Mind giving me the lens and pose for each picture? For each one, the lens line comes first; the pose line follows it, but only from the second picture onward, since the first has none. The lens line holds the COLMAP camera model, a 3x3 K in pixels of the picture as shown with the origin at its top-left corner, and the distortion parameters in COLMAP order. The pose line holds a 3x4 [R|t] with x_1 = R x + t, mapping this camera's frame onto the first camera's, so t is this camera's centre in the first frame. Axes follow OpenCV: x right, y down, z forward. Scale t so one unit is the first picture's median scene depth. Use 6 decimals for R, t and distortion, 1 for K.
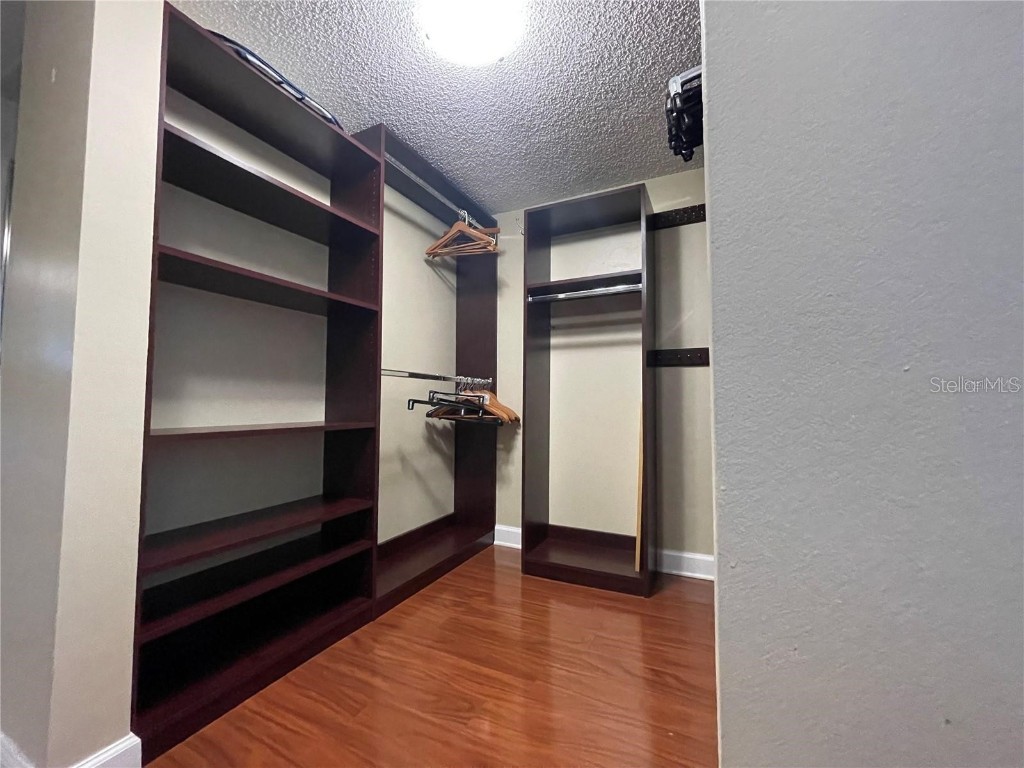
lens RADIAL K [[412.7, 0, 507.3], [0, 412.7, 383.5], [0, 0, 1]] dist [-0.001552, 0.000783]
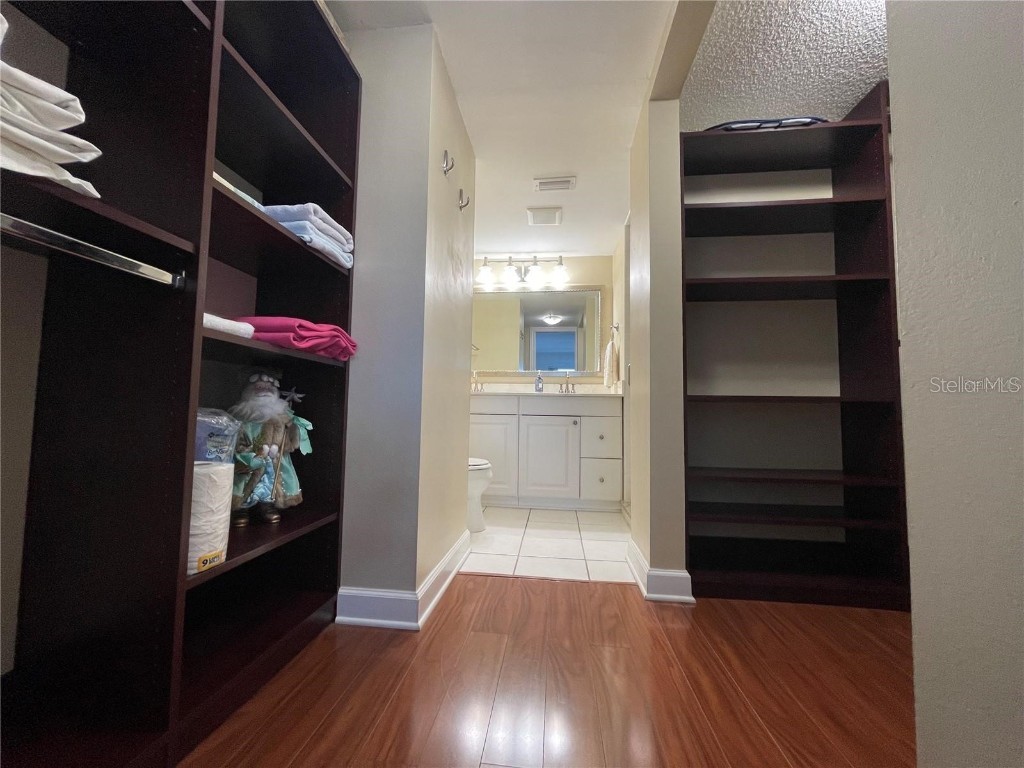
lens RADIAL K [[410.7, 0, 508.3], [0, 410.7, 384.7], [0, 0, 1]] dist [-0.001471, 0.000143]
pose [[0.345800, -0.059397, -0.936426, 0.183891], [0.032853, 0.998149, -0.051180, 0.063117], [0.937733, -0.013066, 0.347112, -0.104037]]
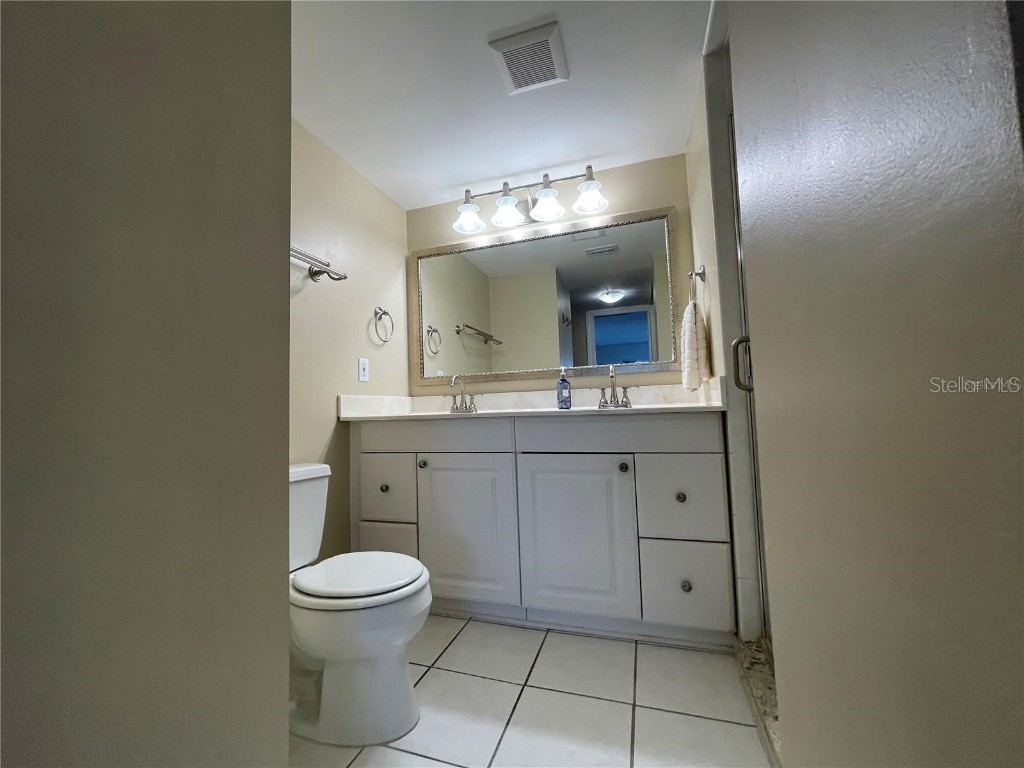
lens RADIAL K [[412.7, 0, 507.3], [0, 412.7, 383.5], [0, 0, 1]] dist [-0.001552, 0.000783]
pose [[0.148230, -0.077329, -0.985925, -0.348434], [0.081953, 0.994470, -0.065678, 0.019750], [0.985551, -0.071064, 0.153747, 0.277222]]
